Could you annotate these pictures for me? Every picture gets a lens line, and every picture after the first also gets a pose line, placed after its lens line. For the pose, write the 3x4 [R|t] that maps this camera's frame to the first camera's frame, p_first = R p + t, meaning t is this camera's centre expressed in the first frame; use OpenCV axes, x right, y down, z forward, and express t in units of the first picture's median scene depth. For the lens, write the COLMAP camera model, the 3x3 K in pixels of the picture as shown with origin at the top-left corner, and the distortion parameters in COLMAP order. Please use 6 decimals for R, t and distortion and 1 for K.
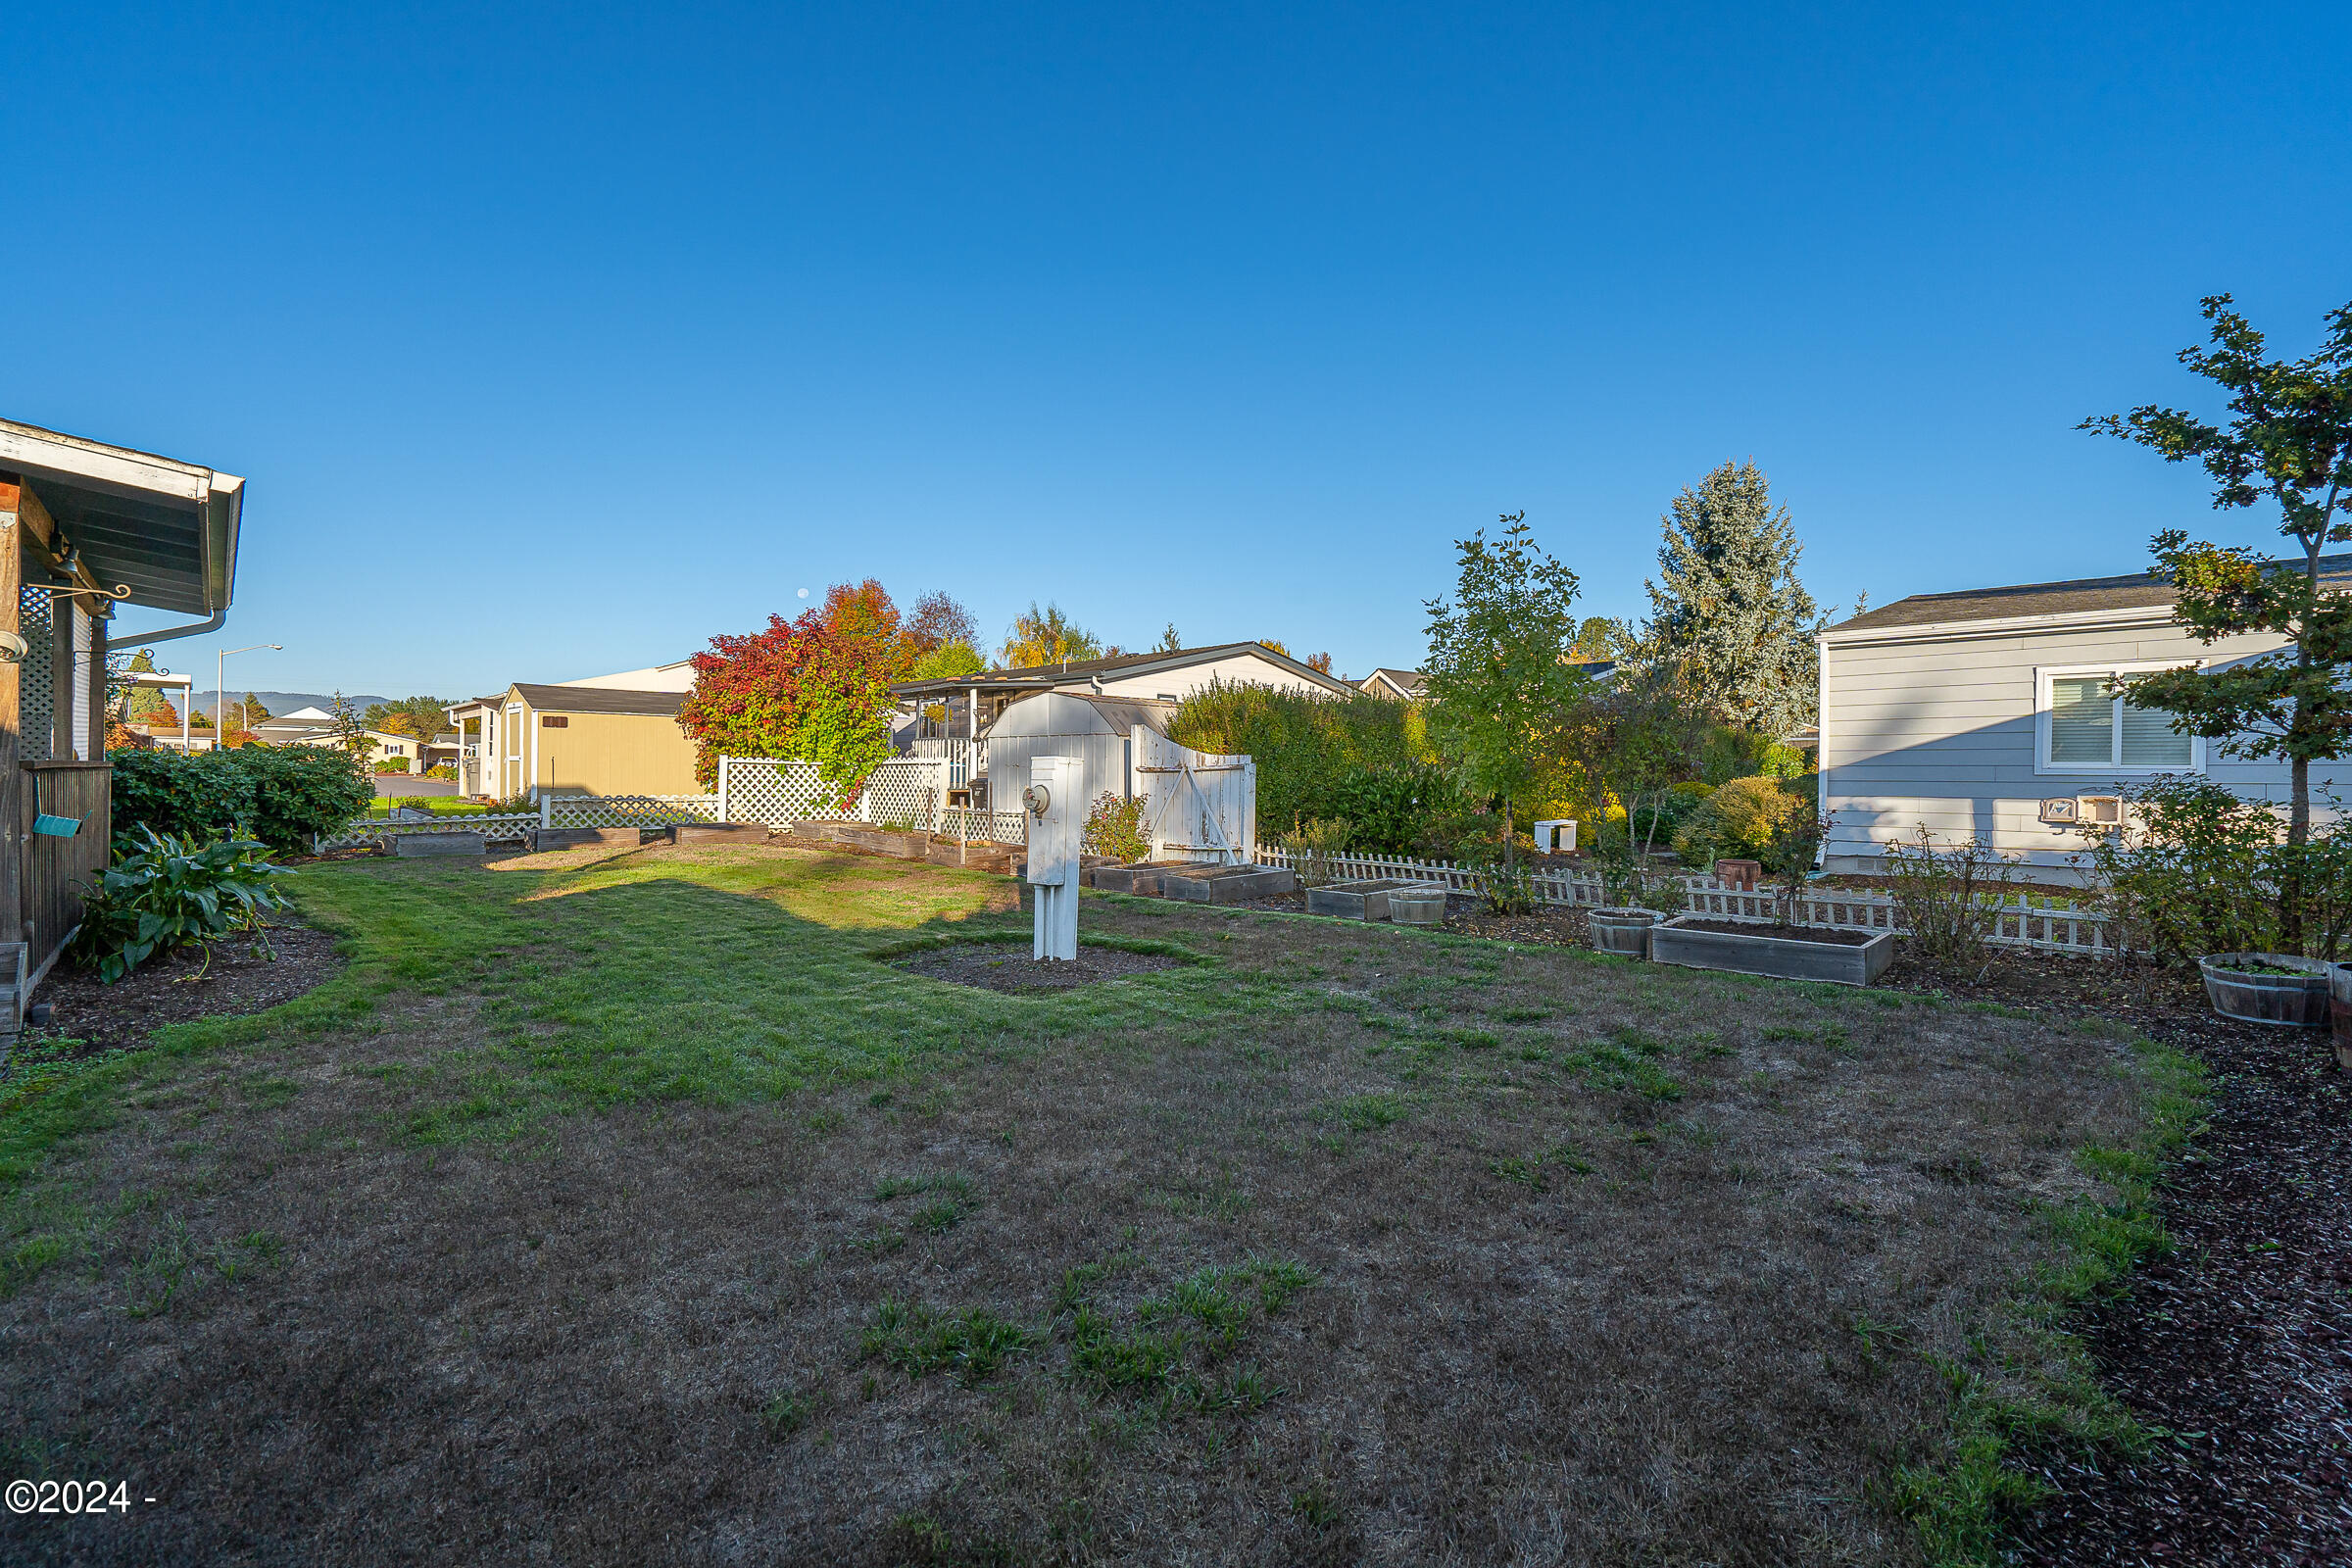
lens RADIAL K [[1077.7, 0, 1185.2], [0, 1077.7, 781.4], [0, 0, 1]] dist [-0.007603, 0.002437]
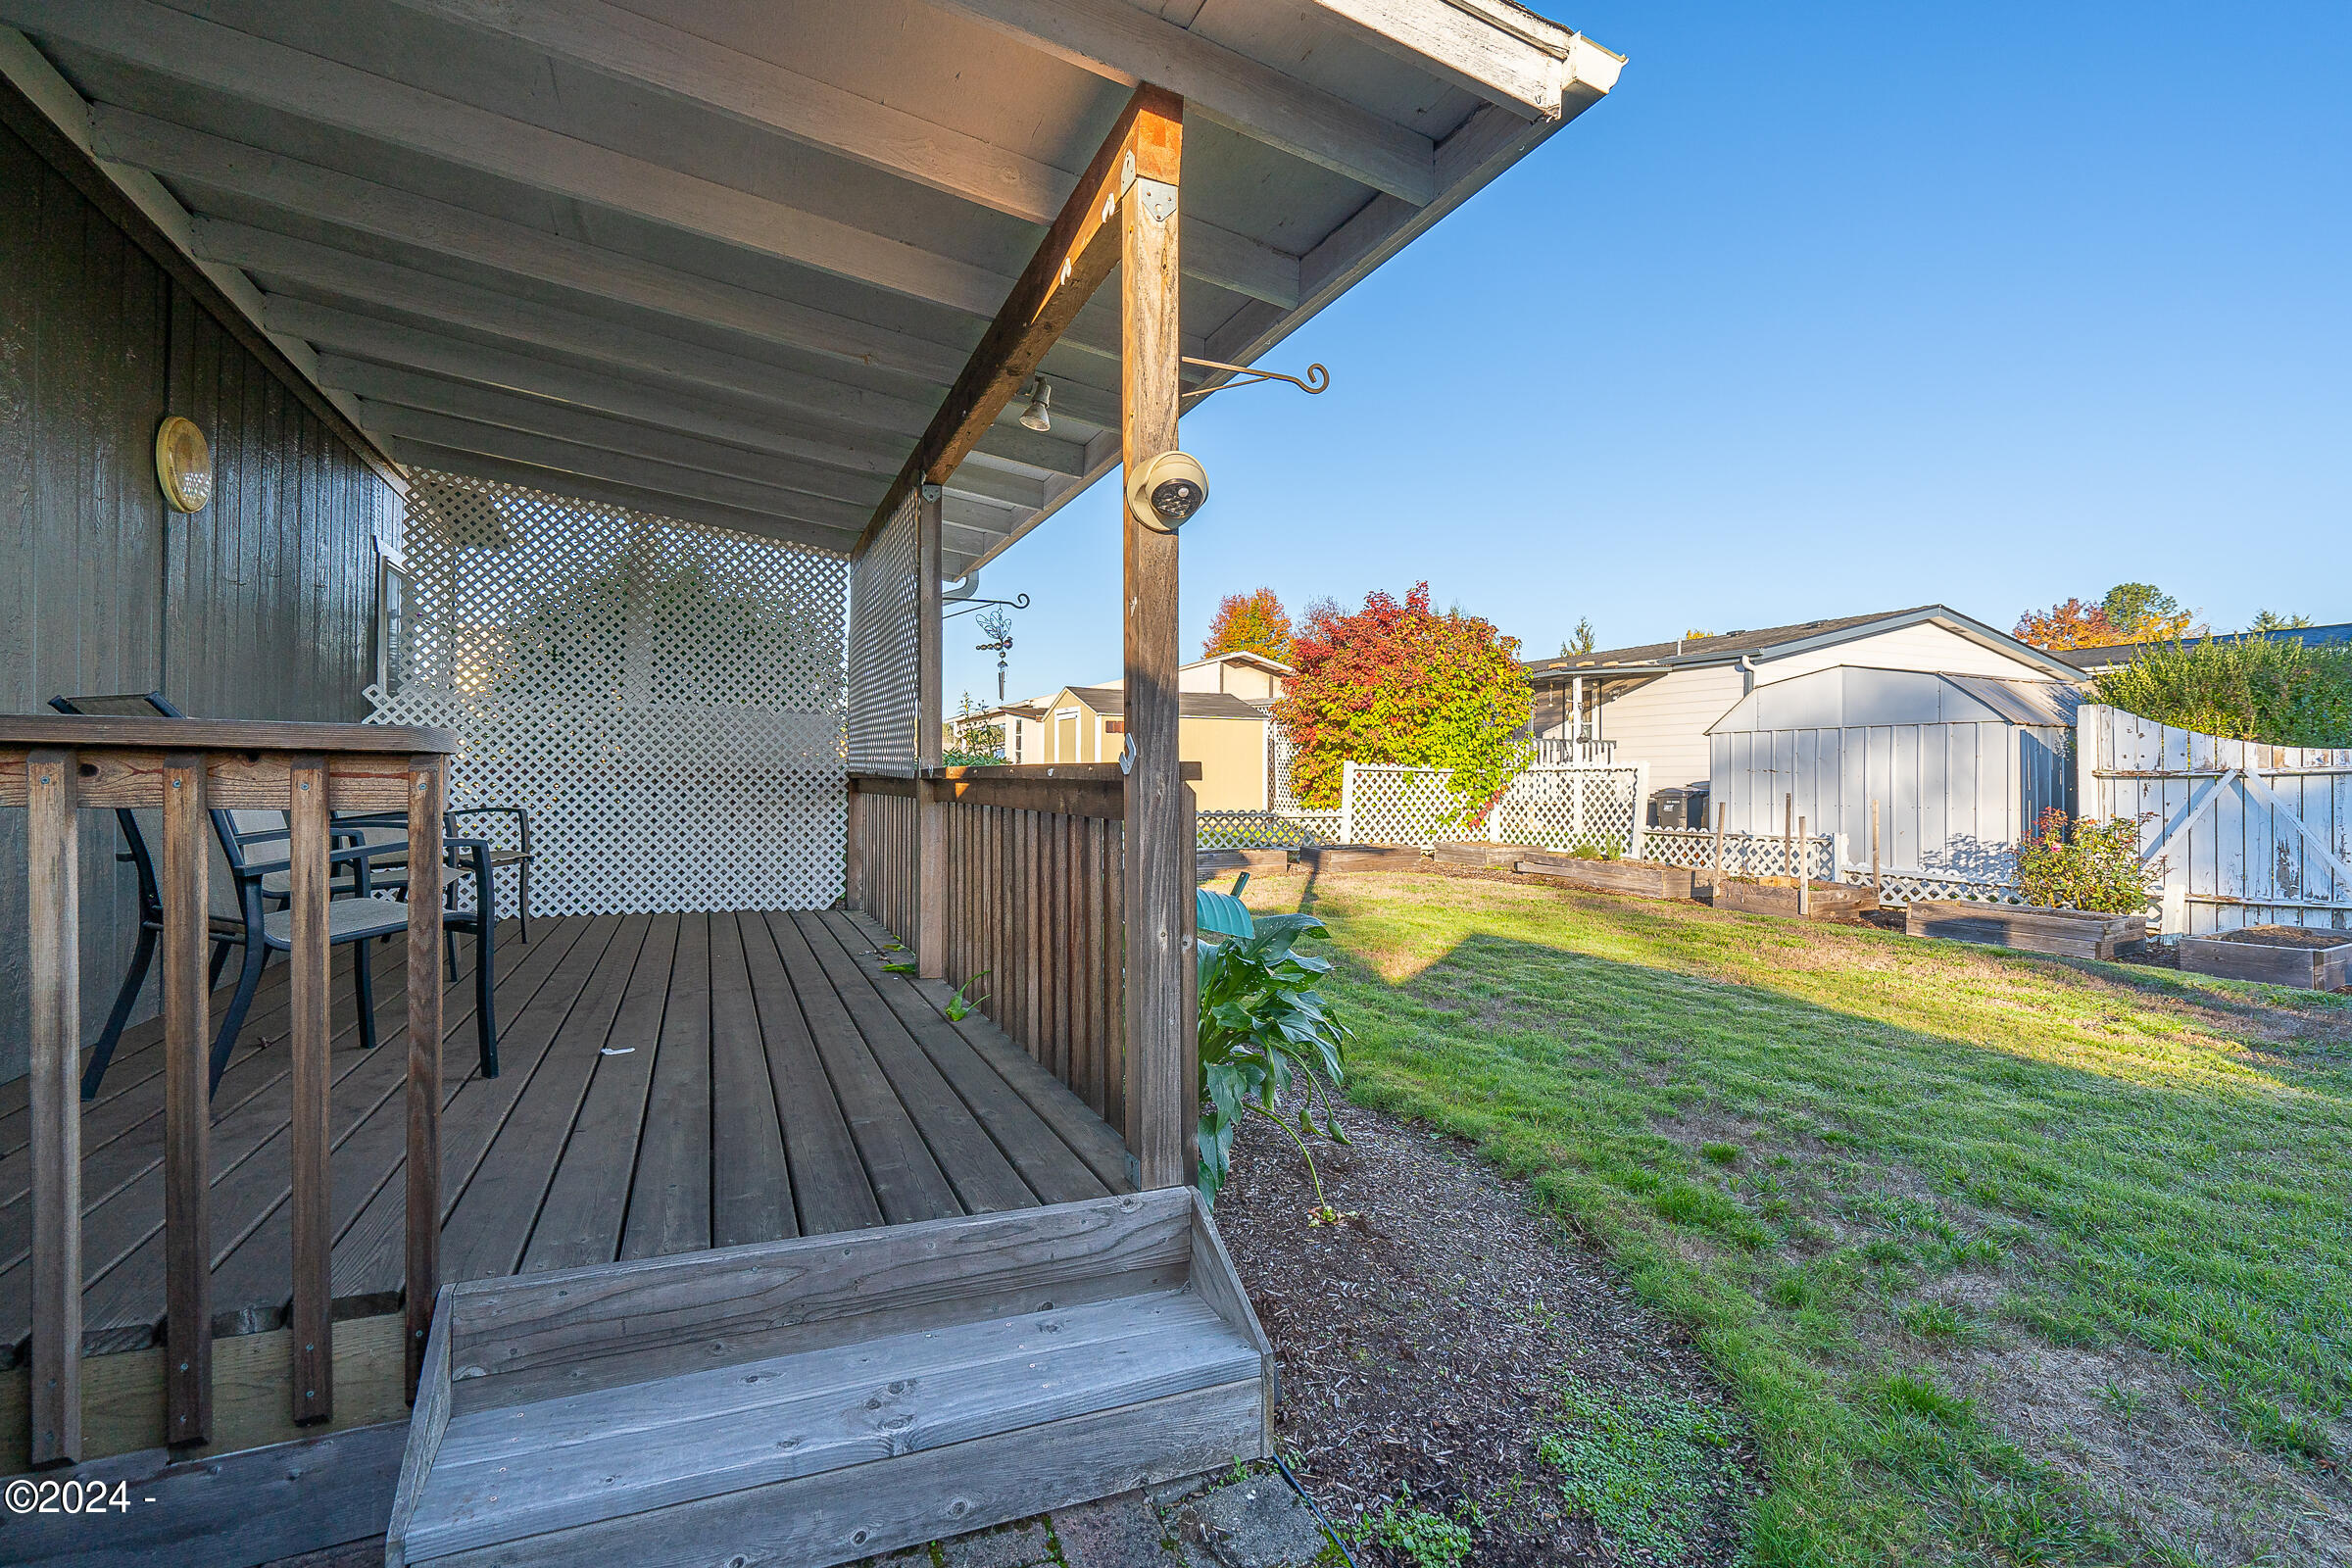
lens RADIAL K [[1077.7, 0, 1176.6], [0, 1077.7, 774.5], [0, 0, 1]] dist [-0.007603, 0.002437]
pose [[0.950192, -0.006183, -0.311604, -0.295489], [0.001351, 0.999876, -0.015720, -0.001264], [0.311662, 0.014516, 0.950082, 0.181323]]
